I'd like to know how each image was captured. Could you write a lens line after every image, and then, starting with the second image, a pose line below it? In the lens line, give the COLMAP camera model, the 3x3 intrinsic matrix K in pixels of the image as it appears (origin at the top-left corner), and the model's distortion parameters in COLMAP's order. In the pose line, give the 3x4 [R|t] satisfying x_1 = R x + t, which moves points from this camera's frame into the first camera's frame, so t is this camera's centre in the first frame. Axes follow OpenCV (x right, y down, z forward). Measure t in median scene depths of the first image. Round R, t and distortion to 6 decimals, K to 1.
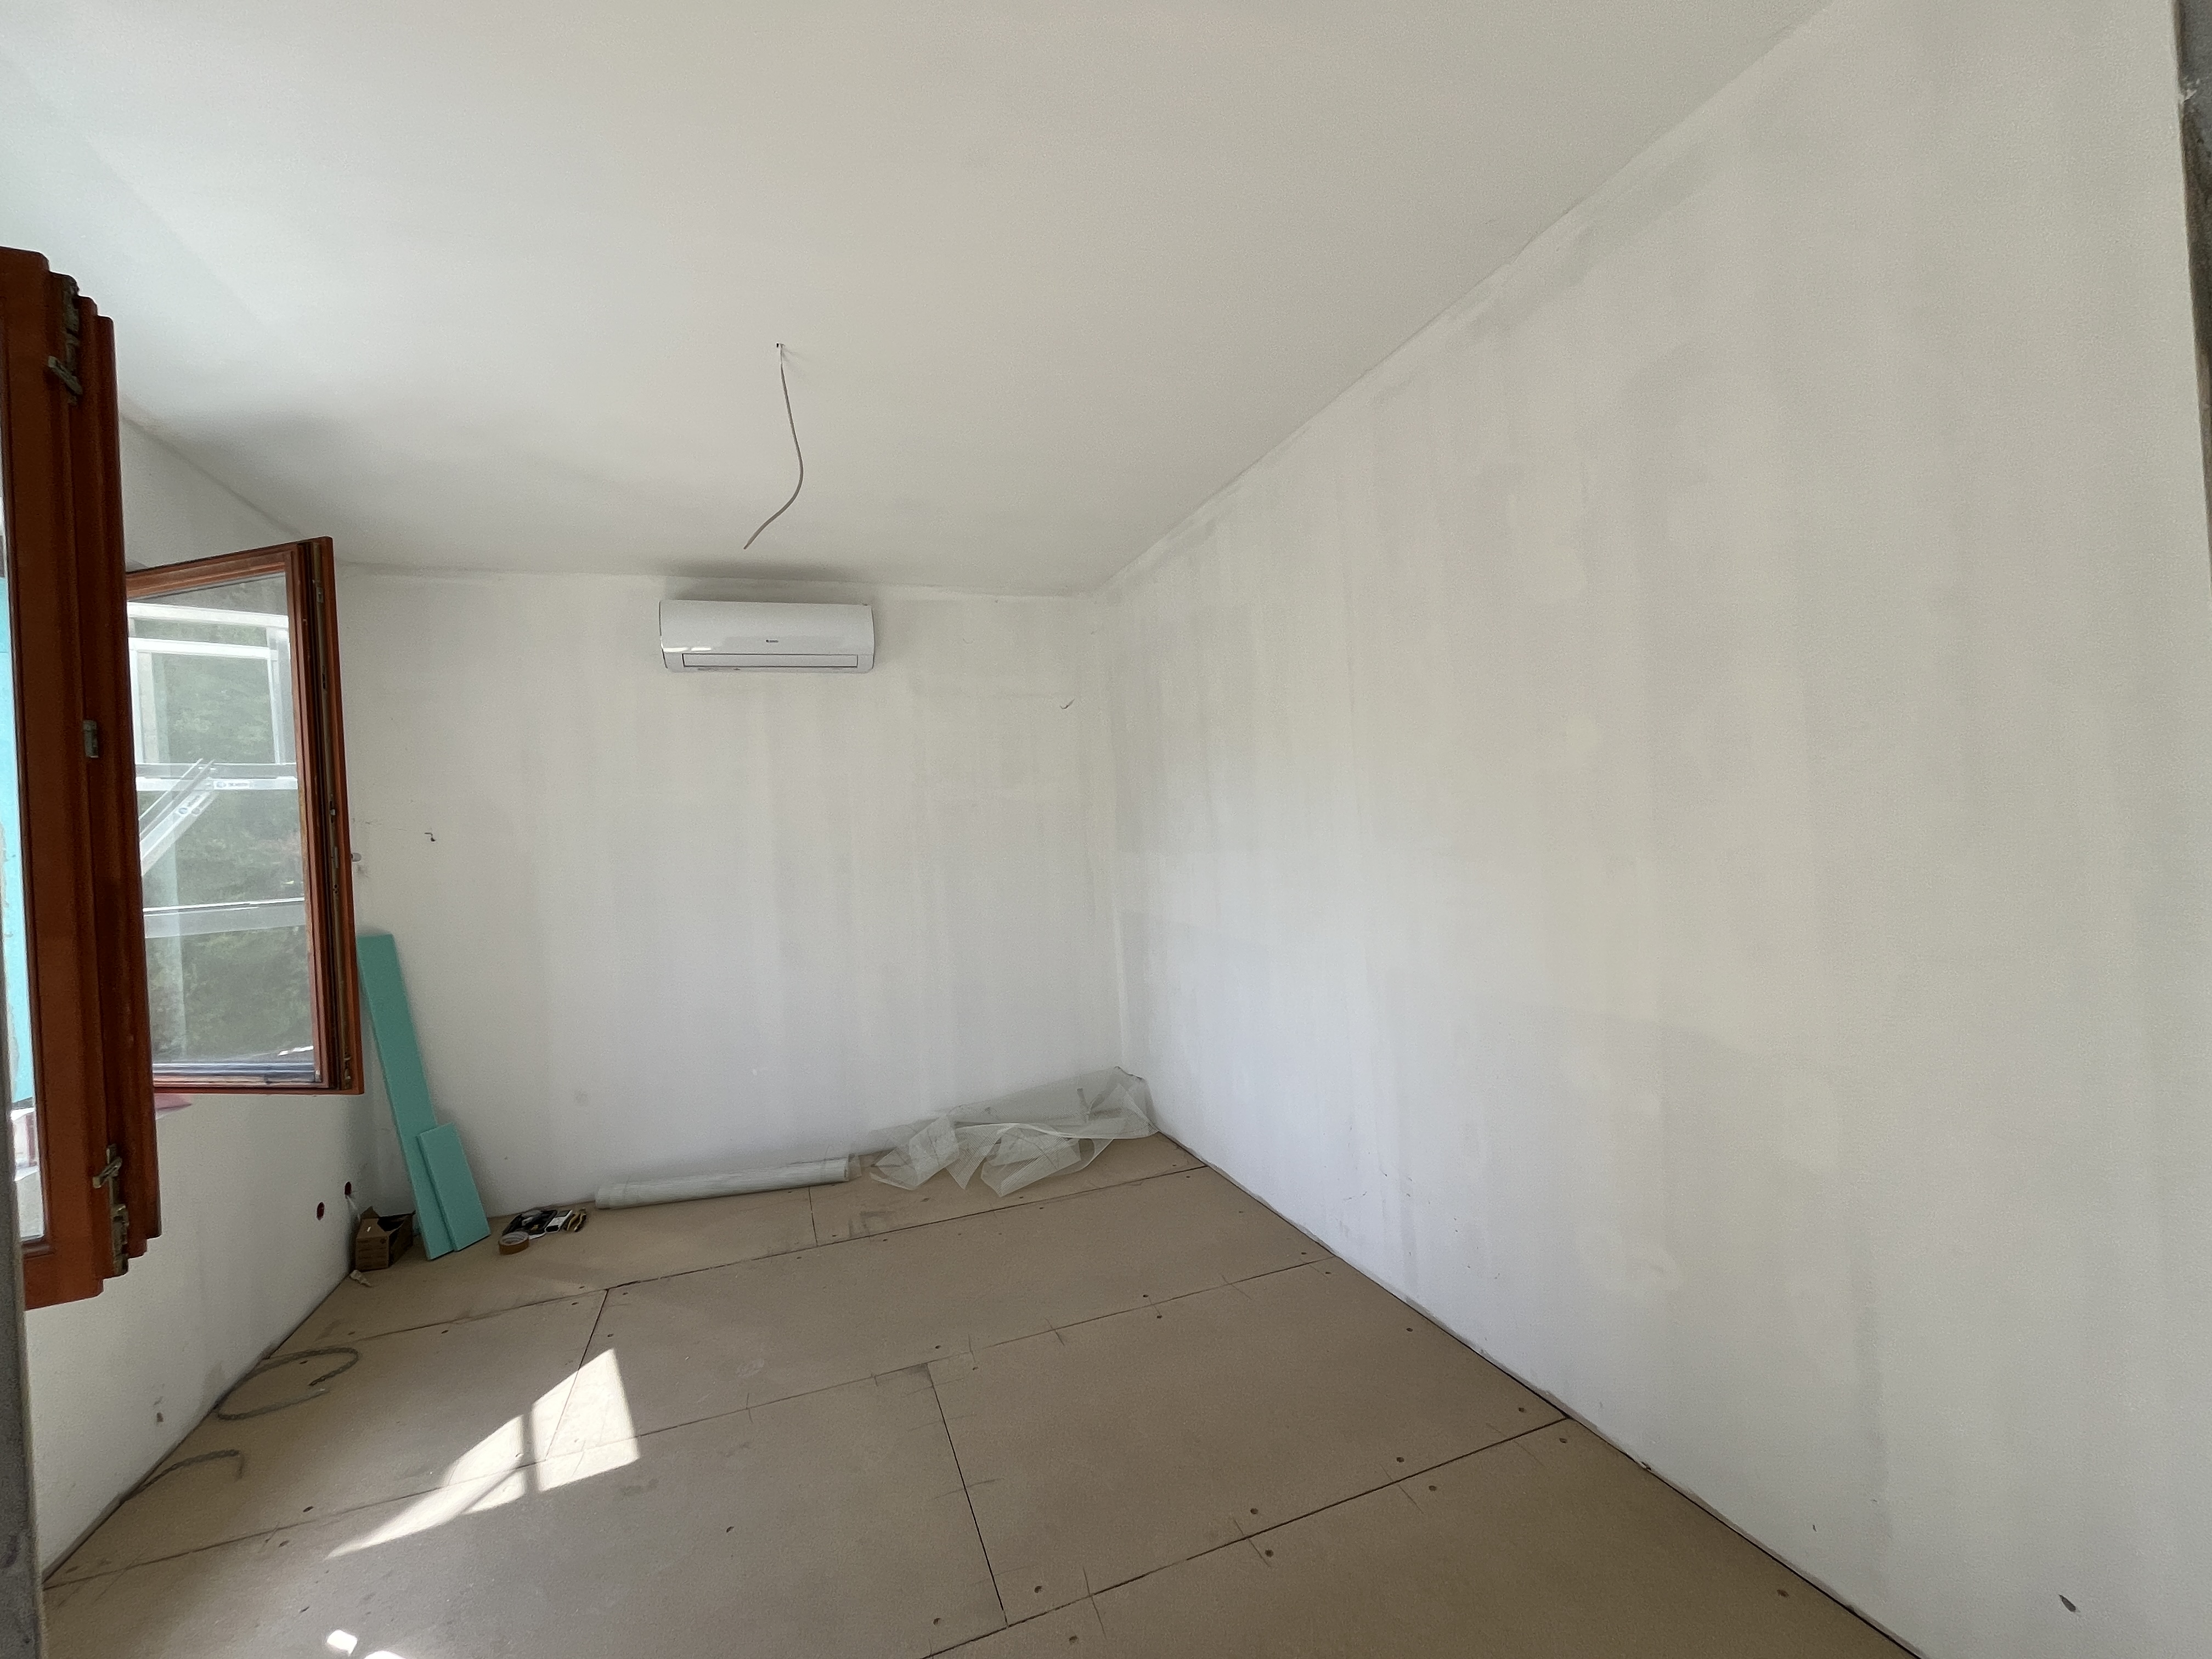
lens RADIAL K [[899.1, 0, 1101.7], [0, 899.1, 831.1], [0, 0, 1]] dist [-0.000862, -0.000970]
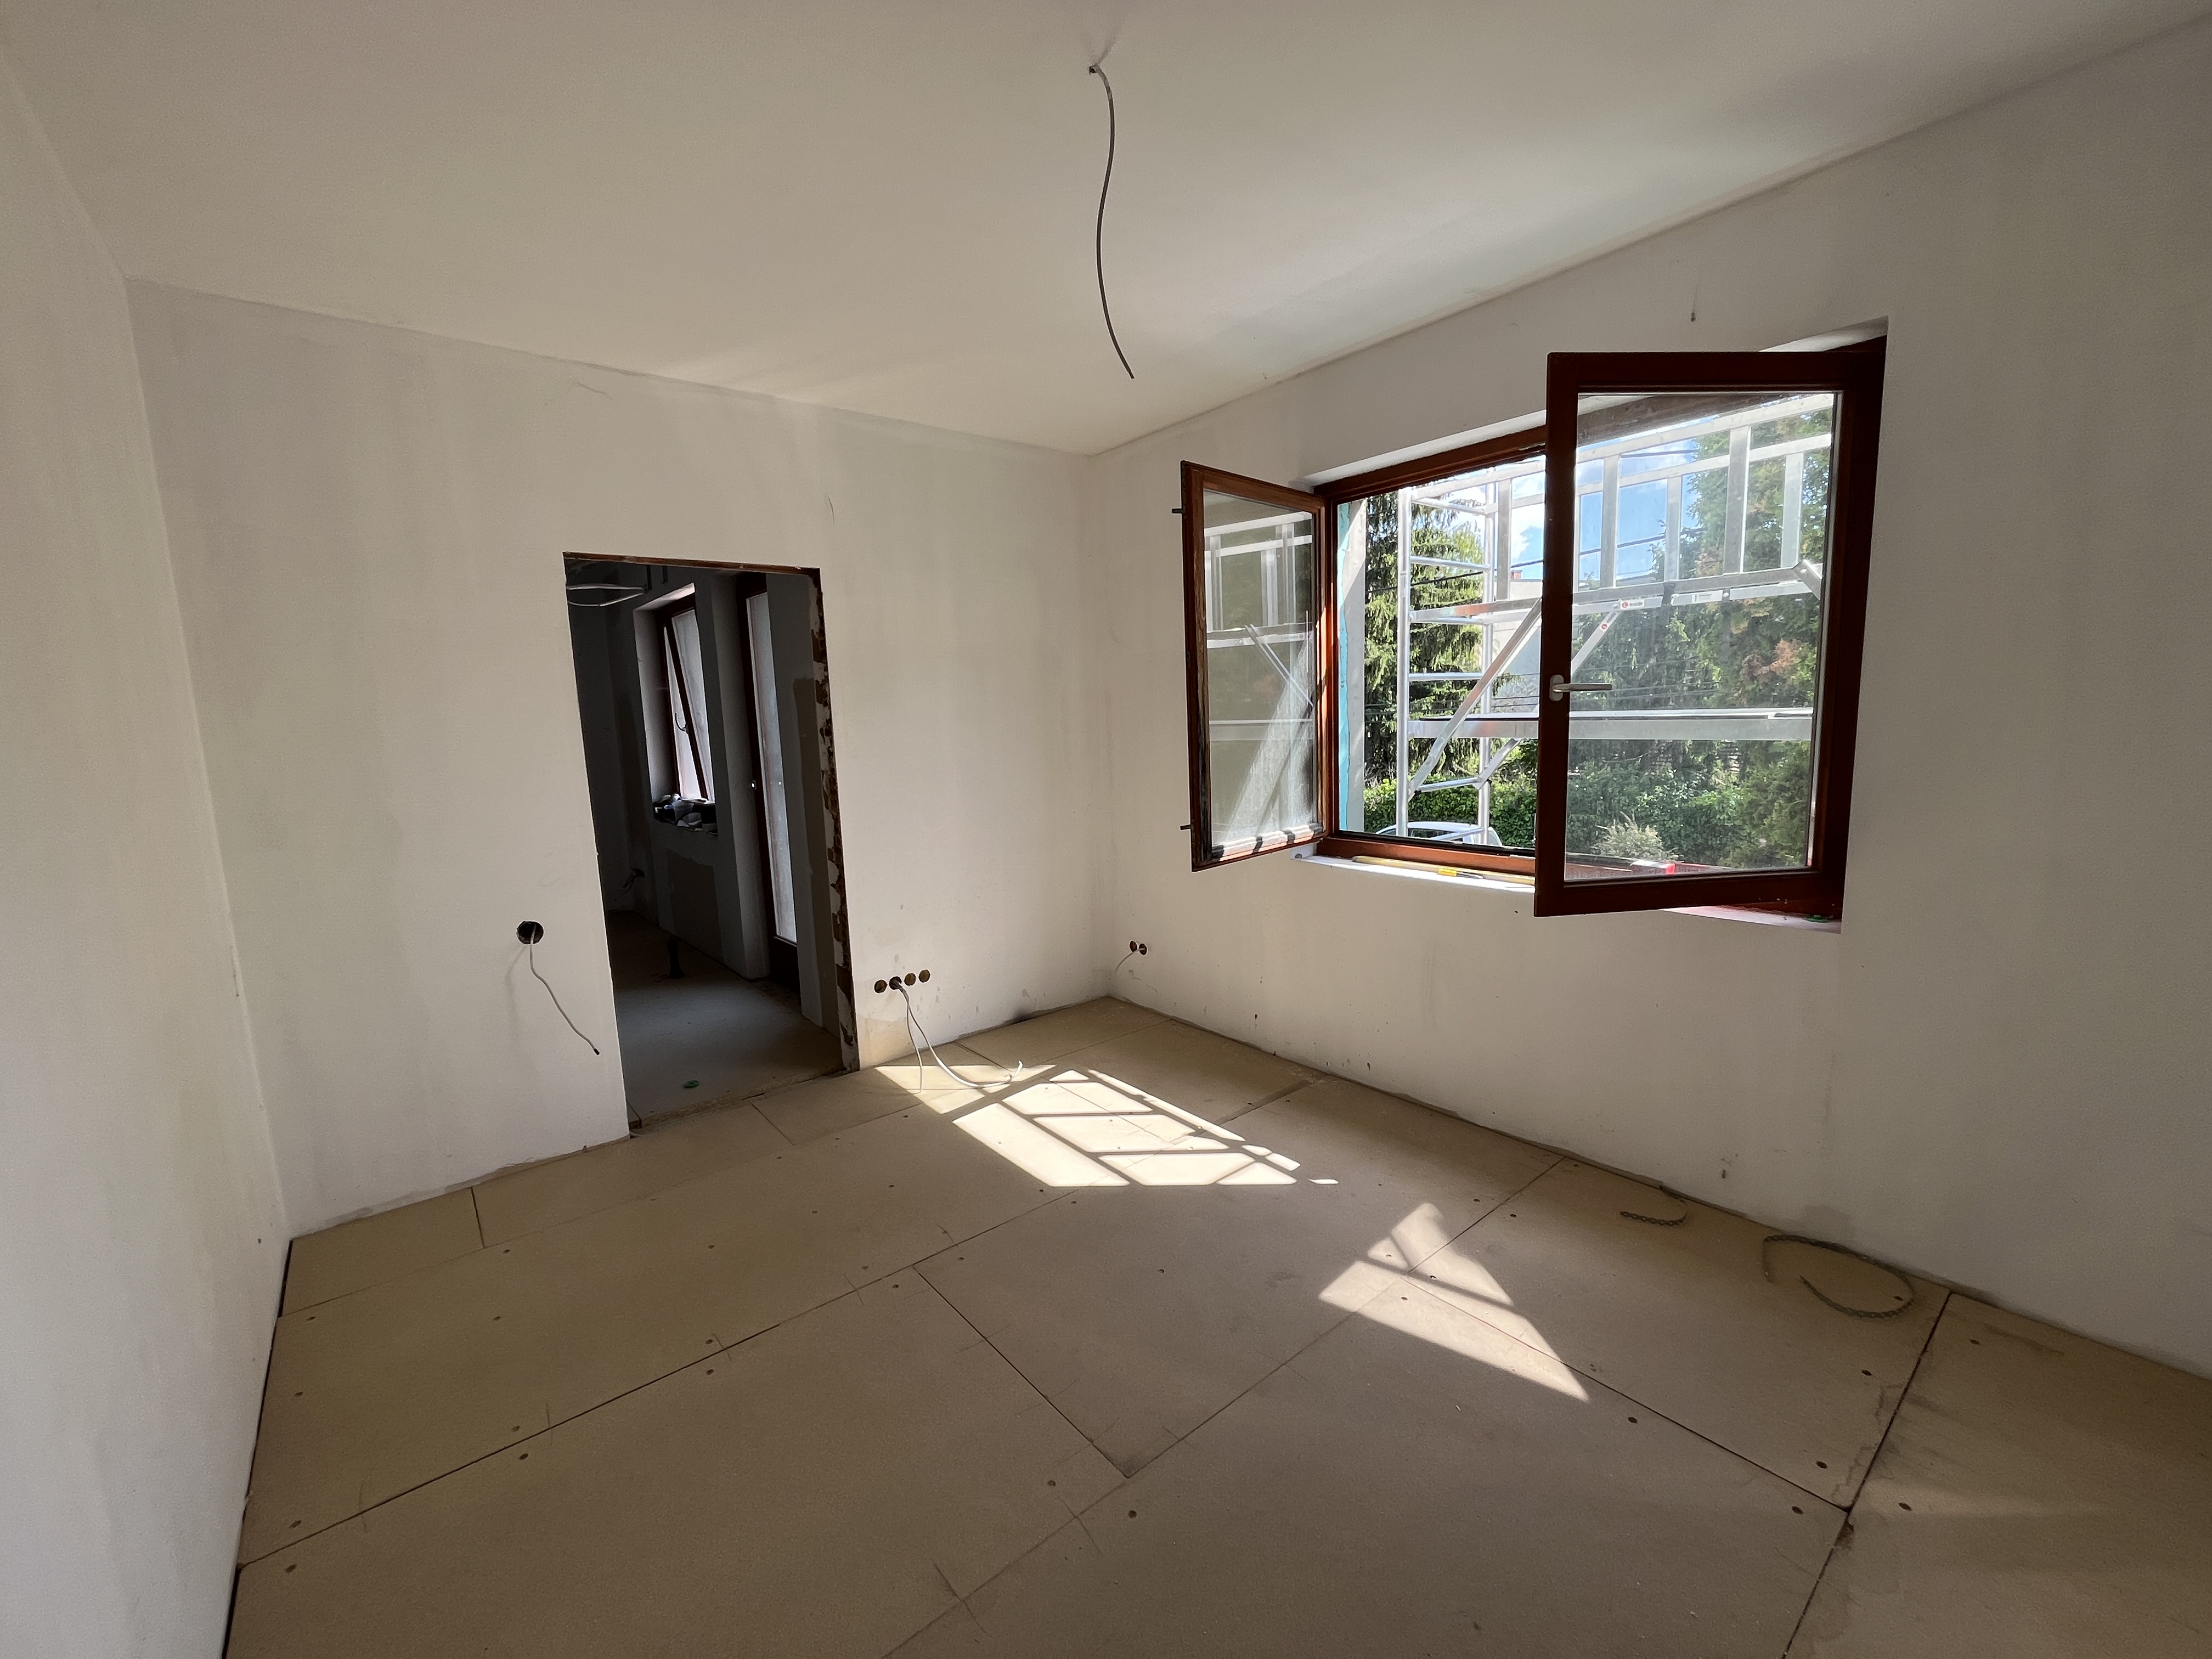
lens RADIAL K [[899.1, 0, 1101.7], [0, 899.1, 831.1], [0, 0, 1]] dist [-0.000862, -0.000970]
pose [[-0.939206, 0.135716, -0.315395, -0.029615], [0.088238, 0.983120, 0.160279, -0.012652], [0.331823, 0.122705, -0.935327, 1.764563]]
